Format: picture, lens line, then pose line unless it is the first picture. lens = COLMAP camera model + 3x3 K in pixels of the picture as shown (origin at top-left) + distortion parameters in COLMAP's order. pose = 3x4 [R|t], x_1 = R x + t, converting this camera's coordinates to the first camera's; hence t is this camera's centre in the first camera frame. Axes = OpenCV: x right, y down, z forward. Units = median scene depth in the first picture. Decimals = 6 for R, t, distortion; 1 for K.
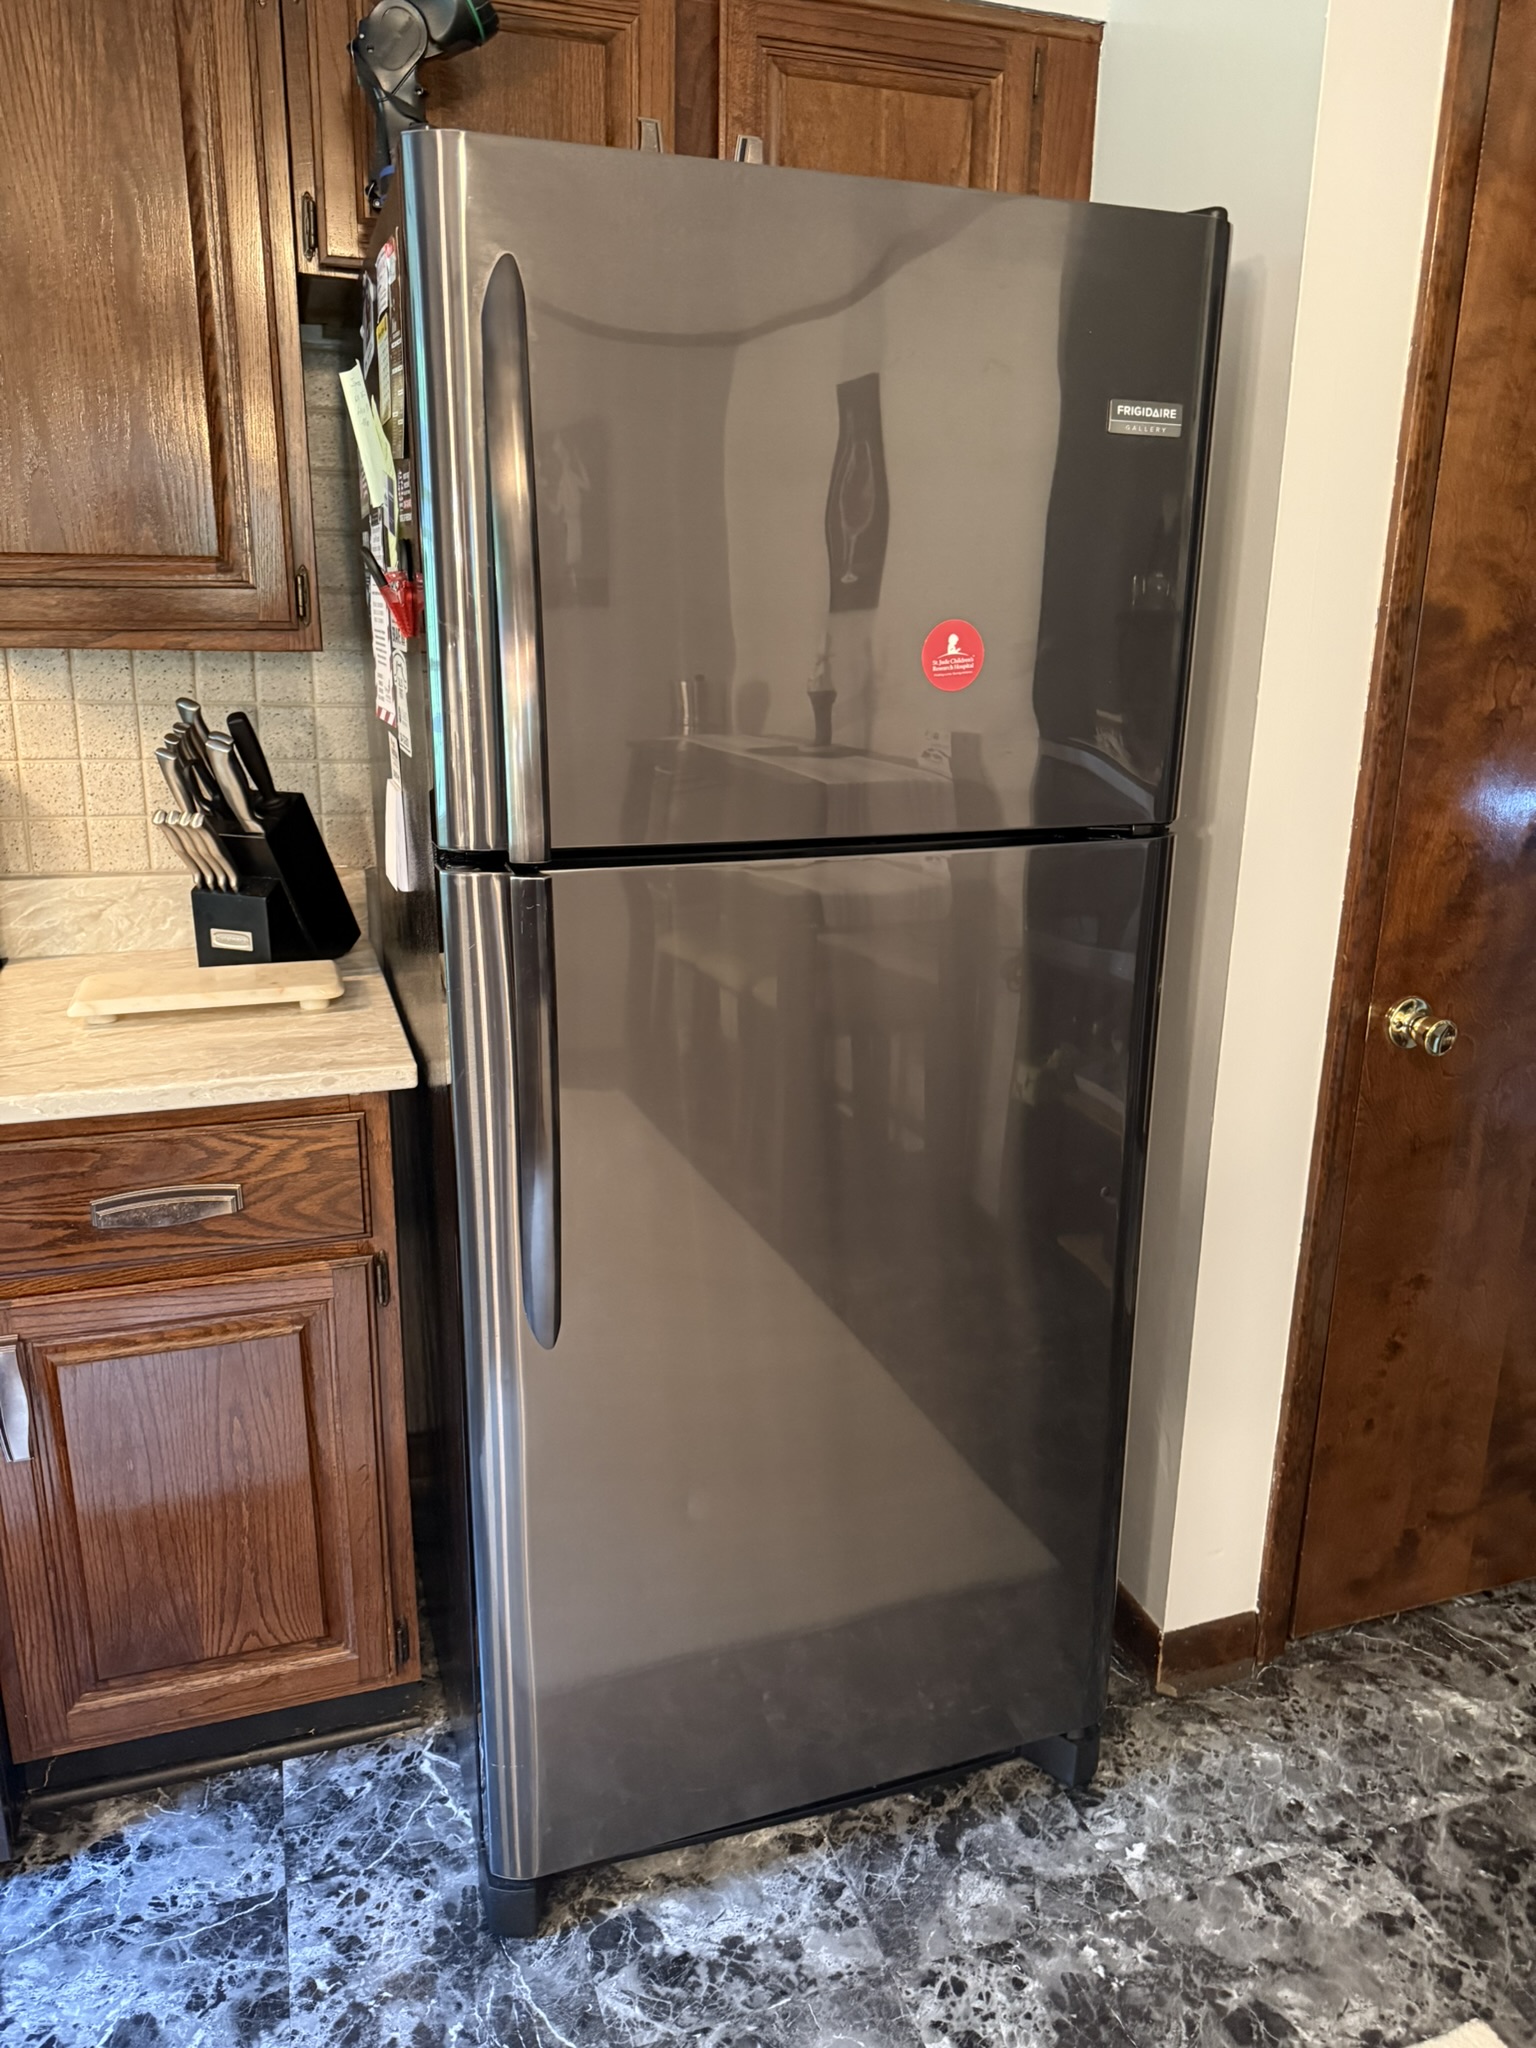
lens RADIAL K [[1443.3, 0, 767.7], [0, 1443.3, 1056.8], [0, 0, 1]] dist [-0.012400, -0.011554]
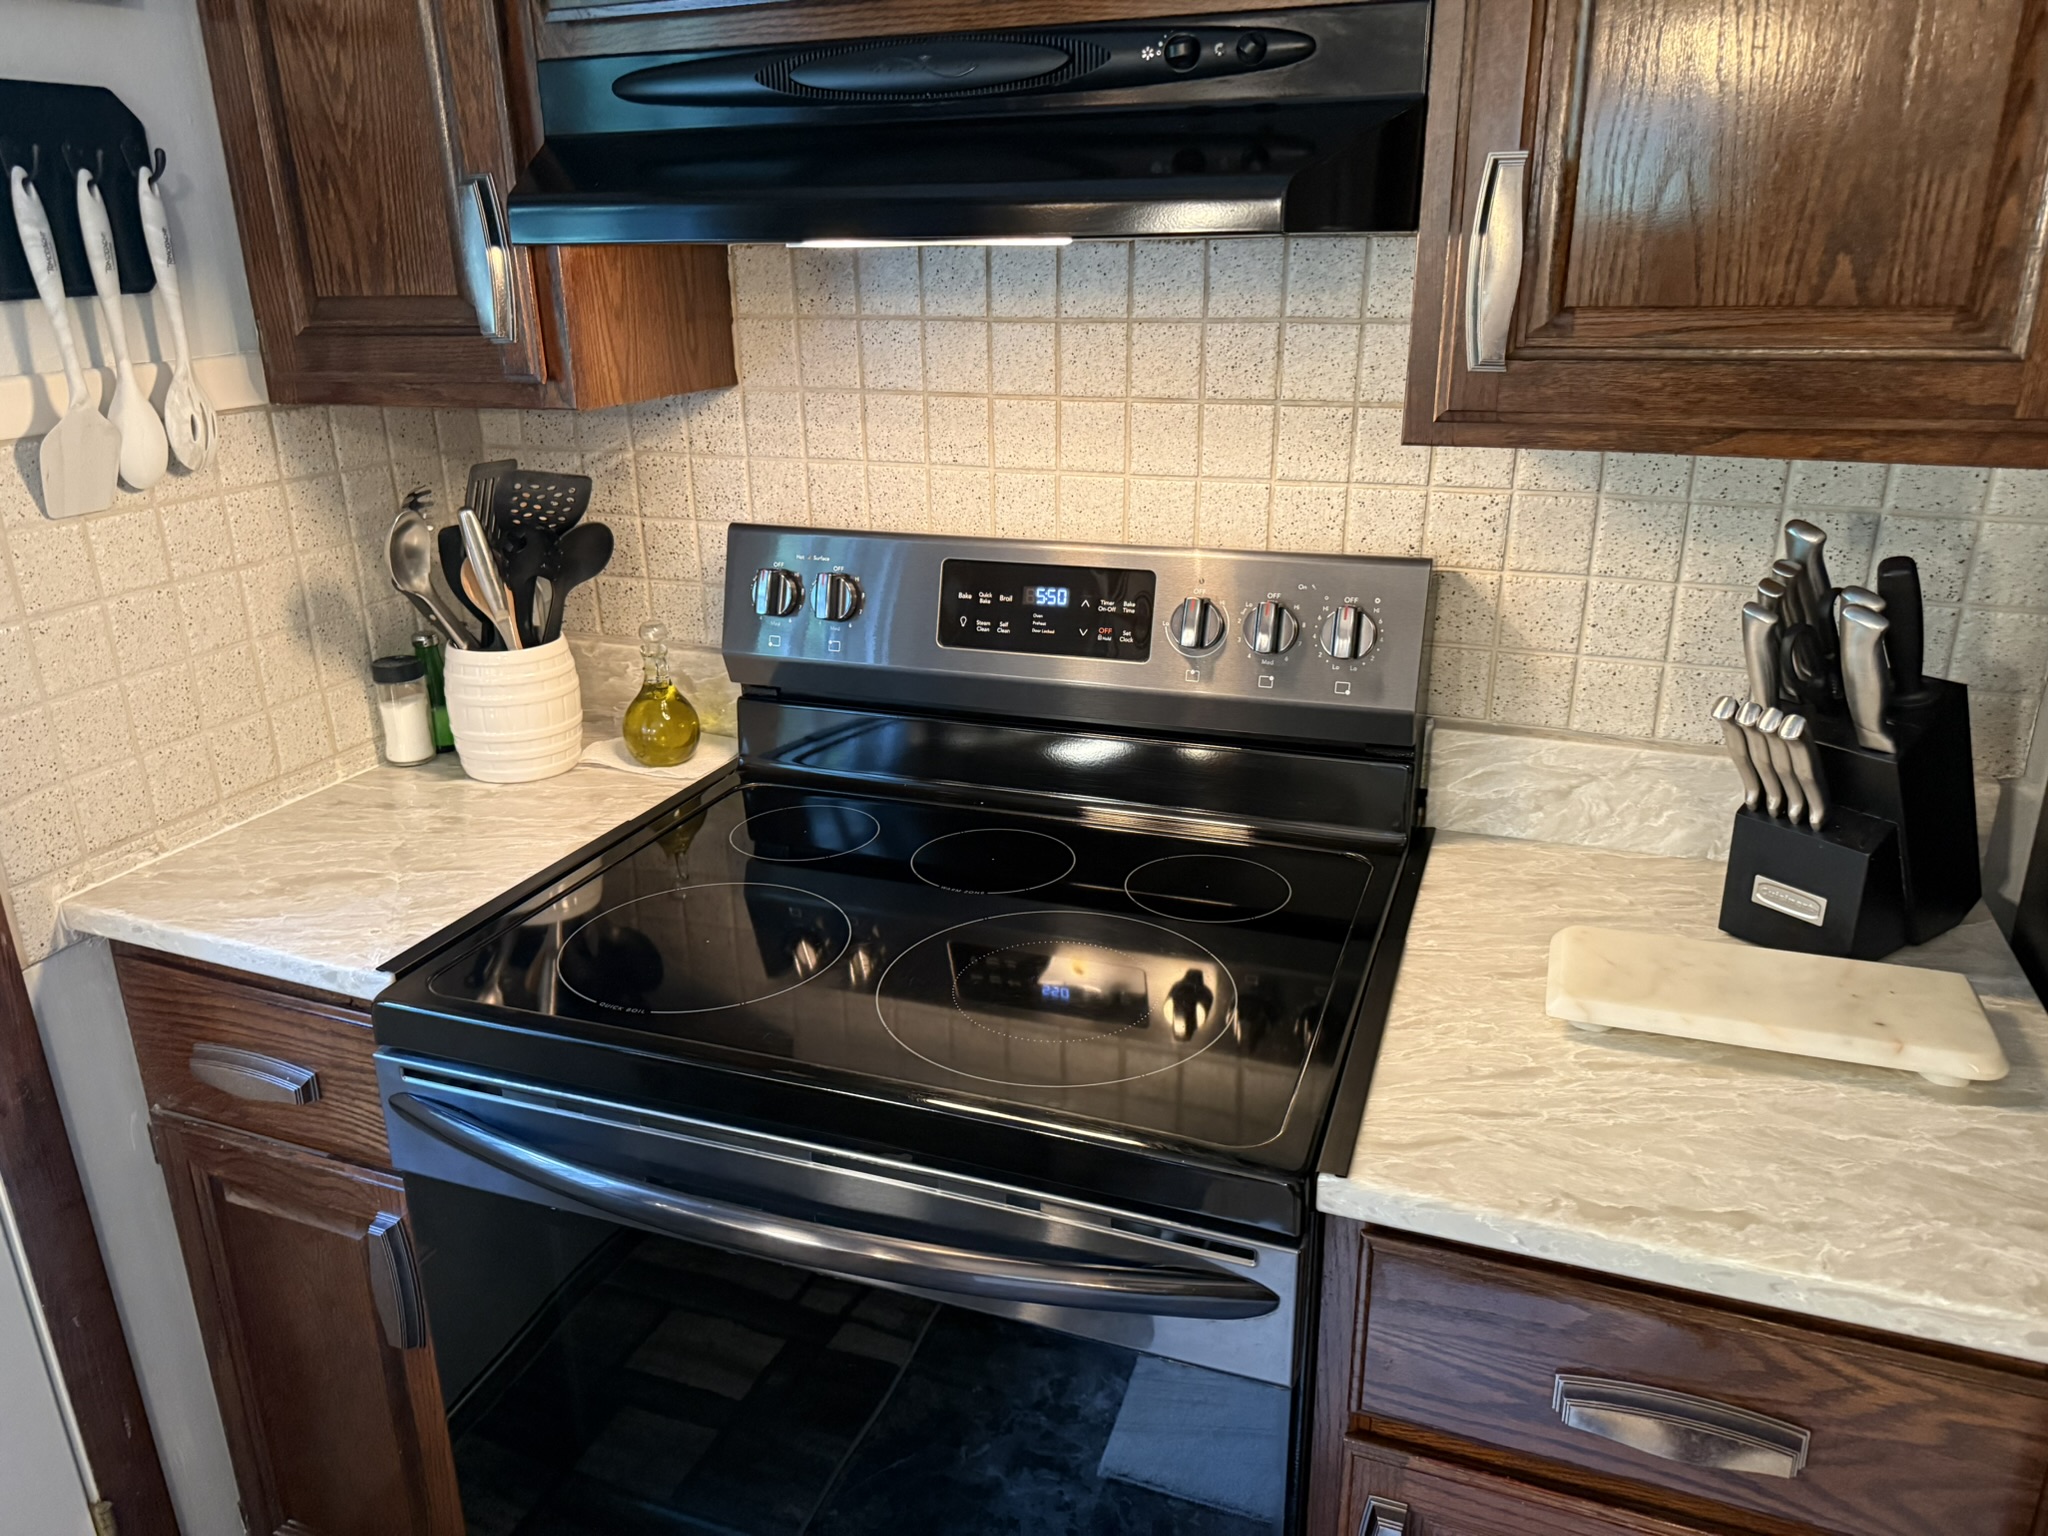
lens RADIAL K [[1443.3, 0, 1024.0], [0, 1443.3, 768.0], [0, 0, 1]] dist [-0.012400, -0.011554]
pose [[0.777177, 0.187359, -0.600743, -0.254477], [-0.148029, 0.982291, 0.114852, -0.154620], [0.611624, -0.000333, 0.791149, 0.282564]]
